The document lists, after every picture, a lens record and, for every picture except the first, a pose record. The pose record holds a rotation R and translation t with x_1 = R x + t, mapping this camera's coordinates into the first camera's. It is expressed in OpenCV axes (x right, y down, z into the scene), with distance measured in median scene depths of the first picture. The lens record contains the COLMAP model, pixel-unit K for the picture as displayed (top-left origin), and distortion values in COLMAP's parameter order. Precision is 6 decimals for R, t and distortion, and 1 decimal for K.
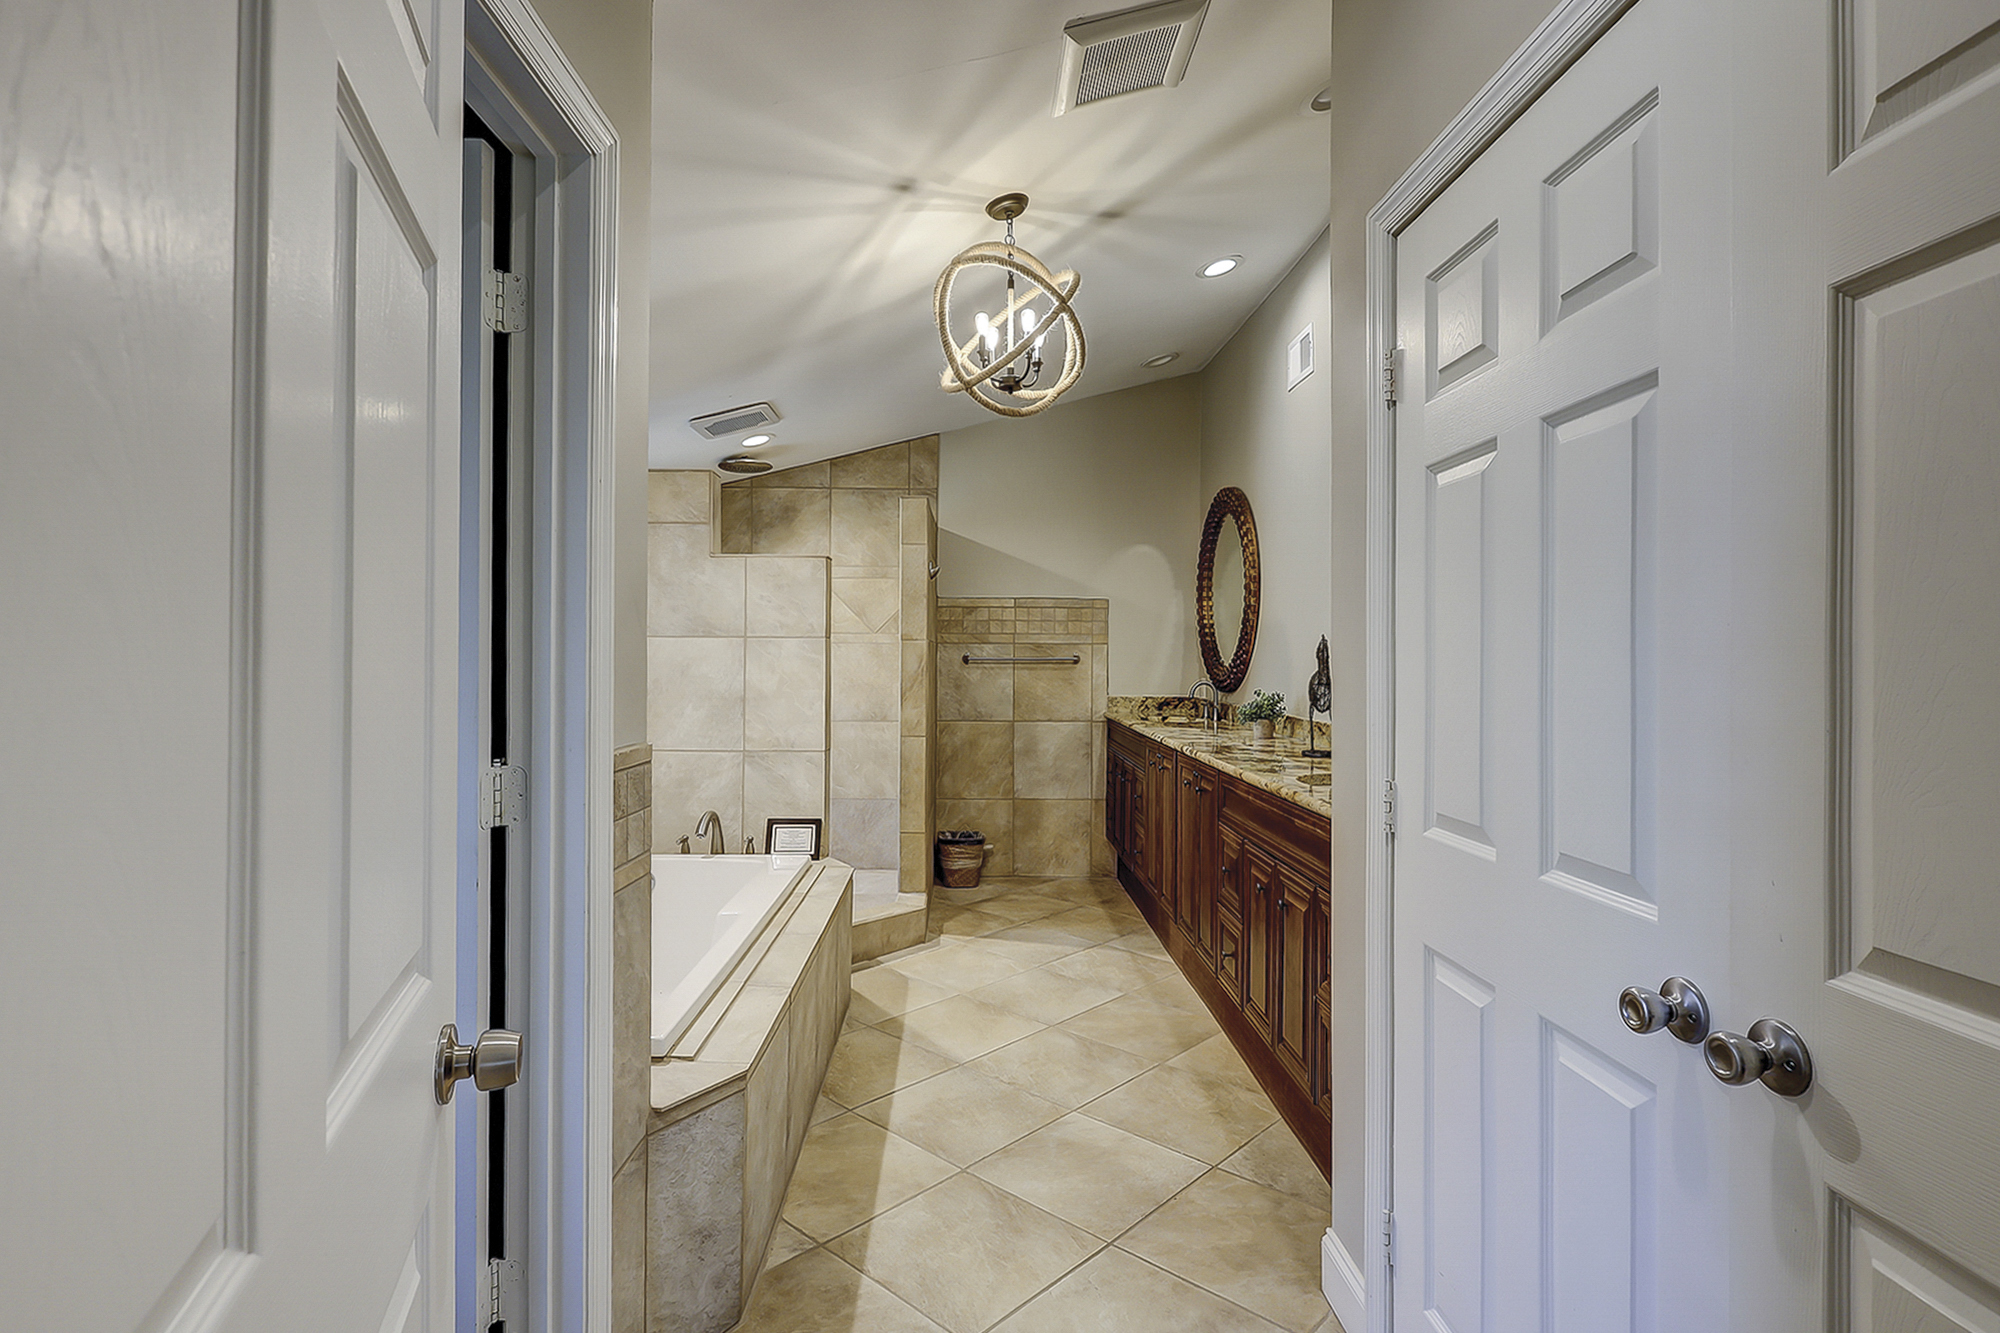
lens RADIAL K [[975.2, 0, 1002.3], [0, 975.2, 660.5], [0, 0, 1]] dist [-0.001130, -0.000841]
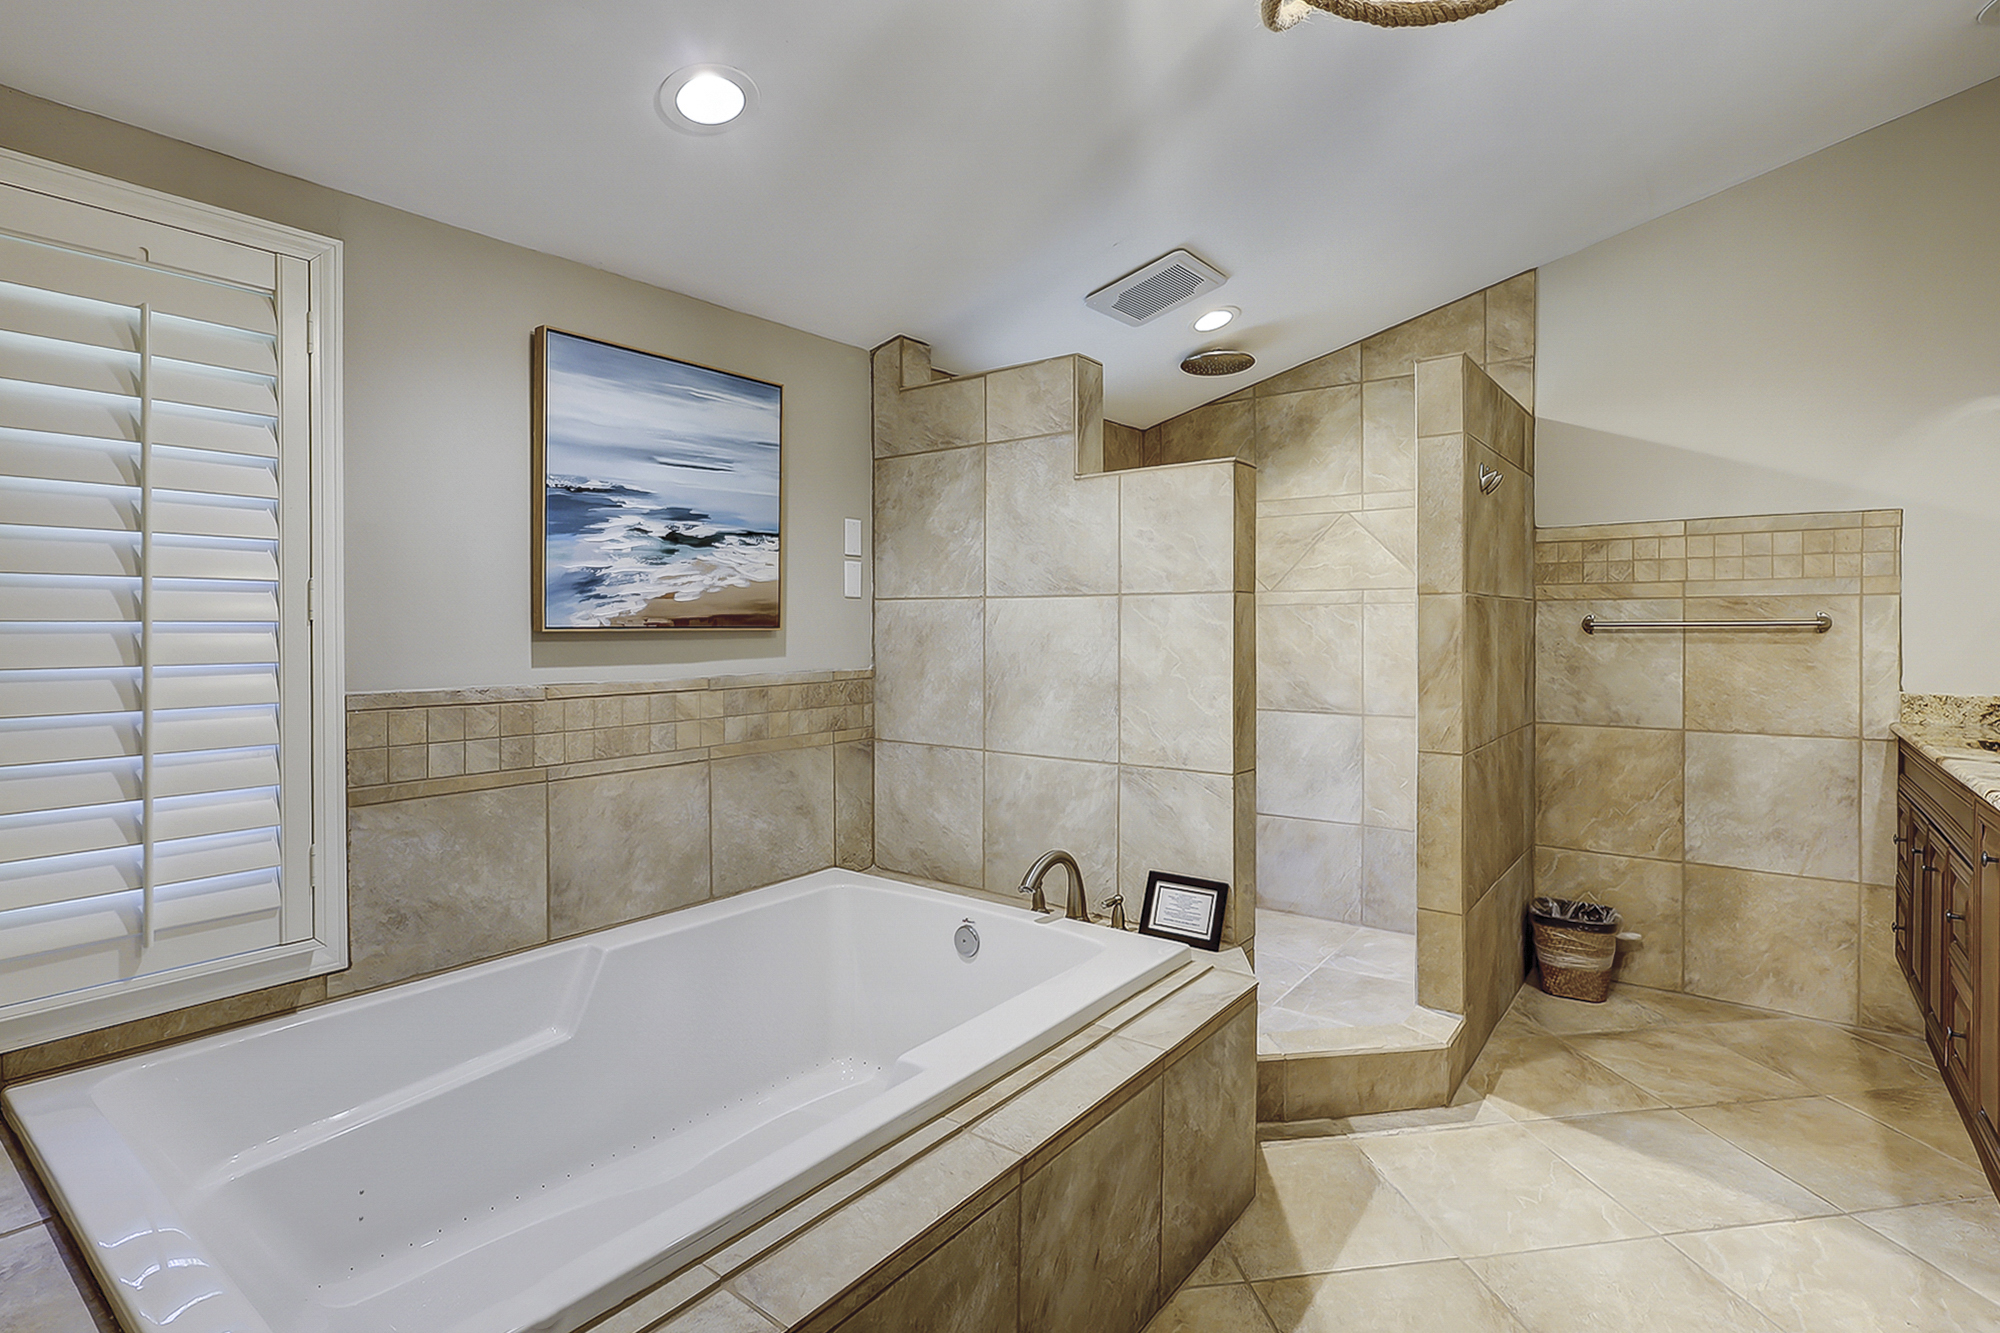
lens RADIAL K [[975.2, 0, 1002.7], [0, 975.2, 637.3], [0, 0, 1]] dist [-0.001130, -0.000841]
pose [[0.775171, -0.000347, -0.631751, 0.067694], [0.005209, 0.999969, 0.005844, 0.000693], [0.631730, -0.007821, 0.775149, 0.299619]]
